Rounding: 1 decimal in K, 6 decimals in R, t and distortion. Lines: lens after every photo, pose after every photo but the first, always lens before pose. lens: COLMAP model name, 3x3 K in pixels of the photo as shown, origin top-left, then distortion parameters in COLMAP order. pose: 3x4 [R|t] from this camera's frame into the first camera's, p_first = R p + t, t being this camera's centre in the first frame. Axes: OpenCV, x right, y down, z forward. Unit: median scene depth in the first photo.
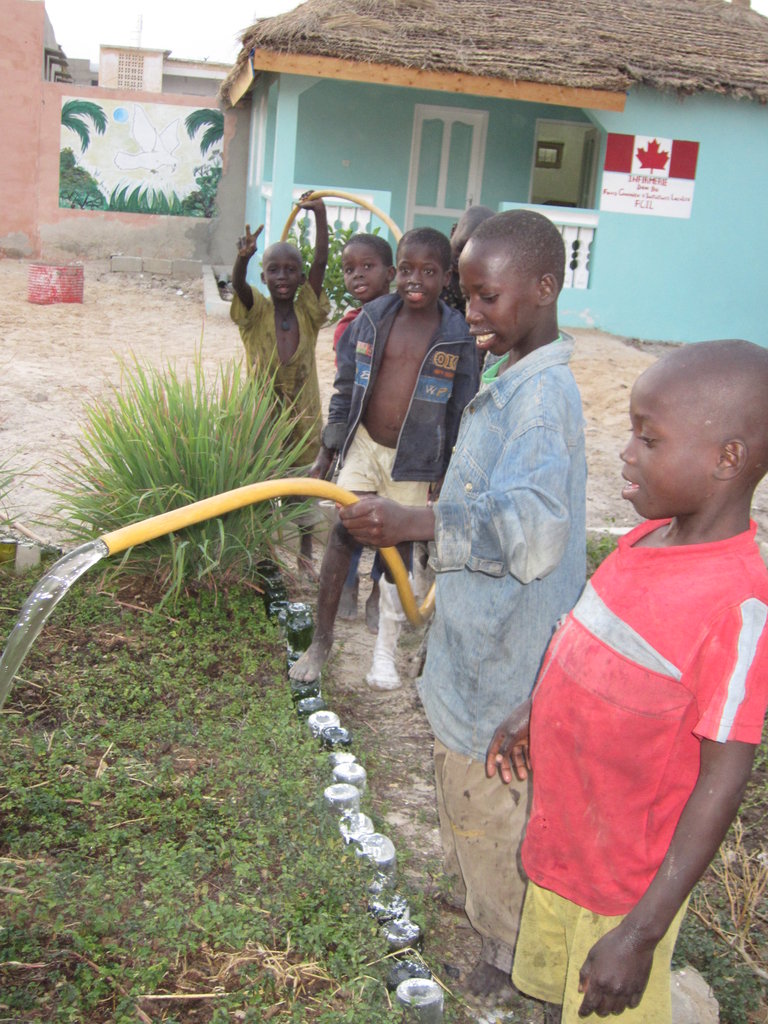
lens RADIAL K [[1187.9, 0, 384.0], [0, 1187.9, 512.0], [0, 0, 1]] dist [-0.101891, 0.022914]
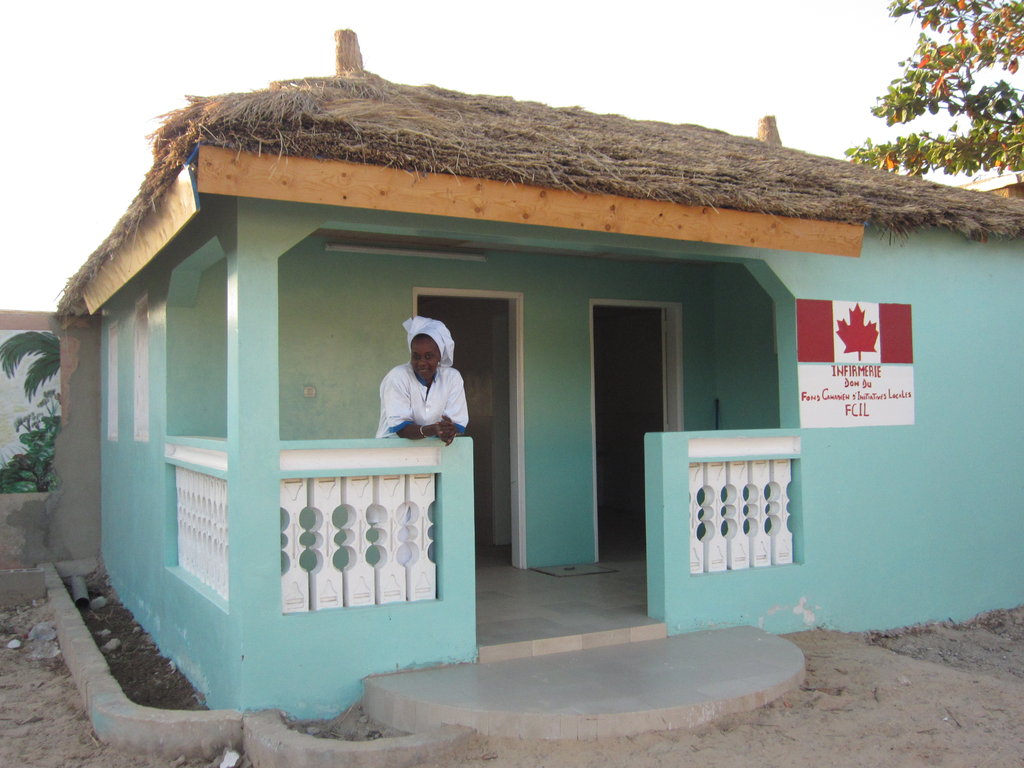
lens RADIAL K [[1046.8, 0, 512.0], [0, 1046.8, 384.0], [0, 0, 1]] dist [-0.075892, 0.000150]
pose [[0.945584, -0.085348, 0.313986, -0.112206], [0.170013, 0.952377, -0.253129, -0.170798], [-0.277429, 0.292736, 0.915062, 0.560053]]
